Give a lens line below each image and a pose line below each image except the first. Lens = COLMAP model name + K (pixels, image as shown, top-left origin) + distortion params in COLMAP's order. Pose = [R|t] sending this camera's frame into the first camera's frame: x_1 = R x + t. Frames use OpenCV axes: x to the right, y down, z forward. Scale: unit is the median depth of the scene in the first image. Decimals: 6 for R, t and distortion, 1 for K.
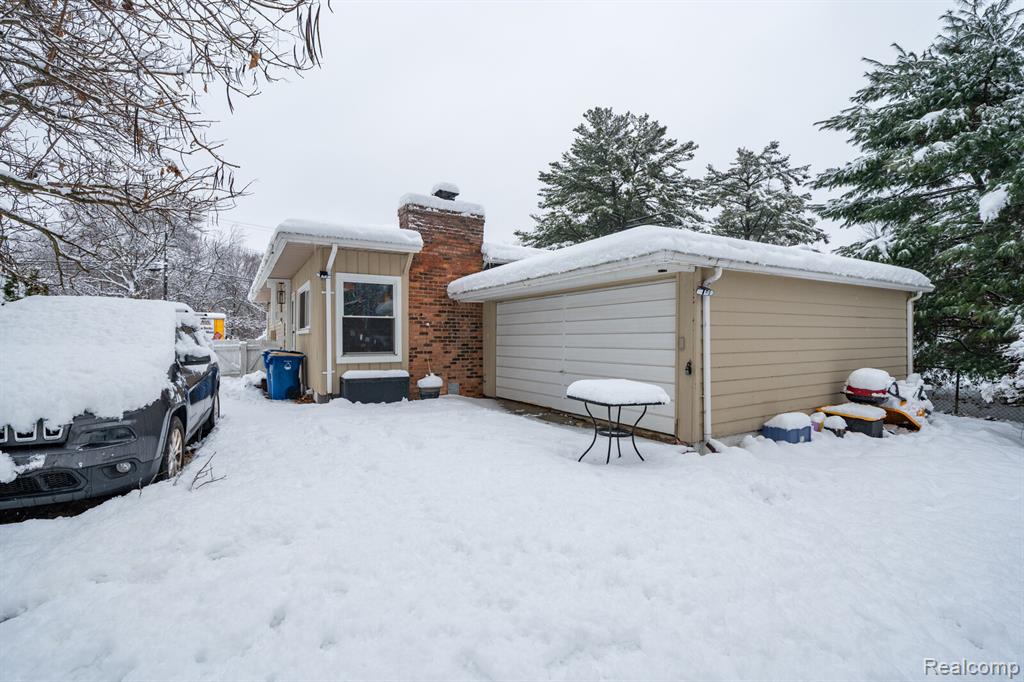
lens RADIAL K [[465.8, 0, 510.2], [0, 465.8, 340.1], [0, 0, 1]] dist [0.002027, 0.000087]
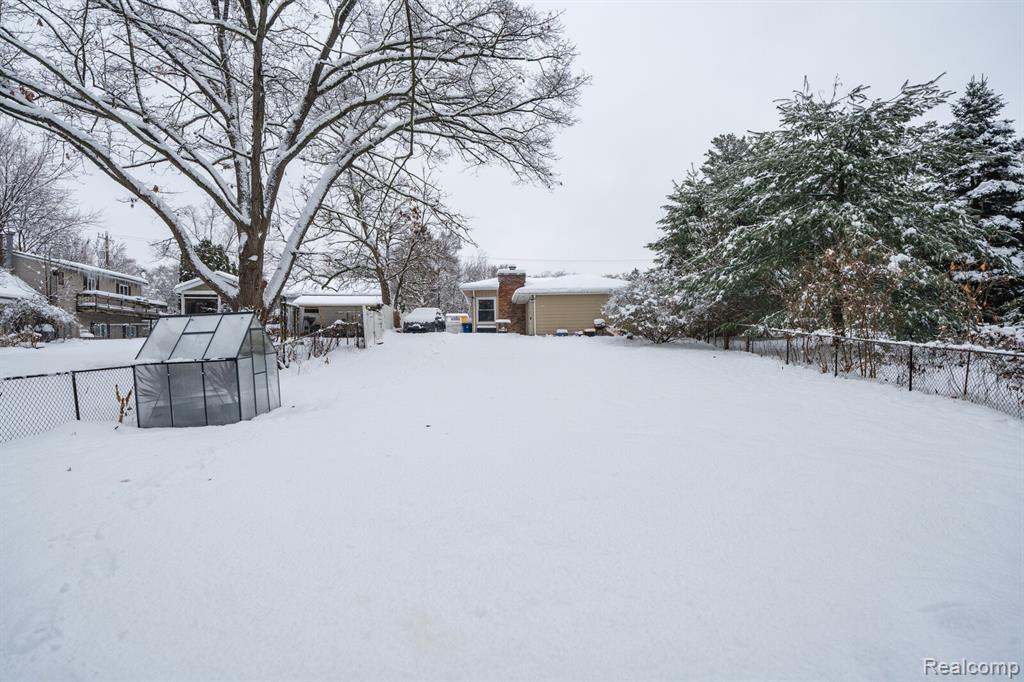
lens RADIAL K [[557.3, 0, 512.3], [0, 557.3, 341.5], [0, 0, 1]] dist [-0.001501, -0.000056]
pose [[0.871189, -0.013204, -0.490770, 1.664406], [0.011797, 0.999913, -0.005959, 0.183587], [0.490806, -0.000598, 0.871269, -2.176335]]
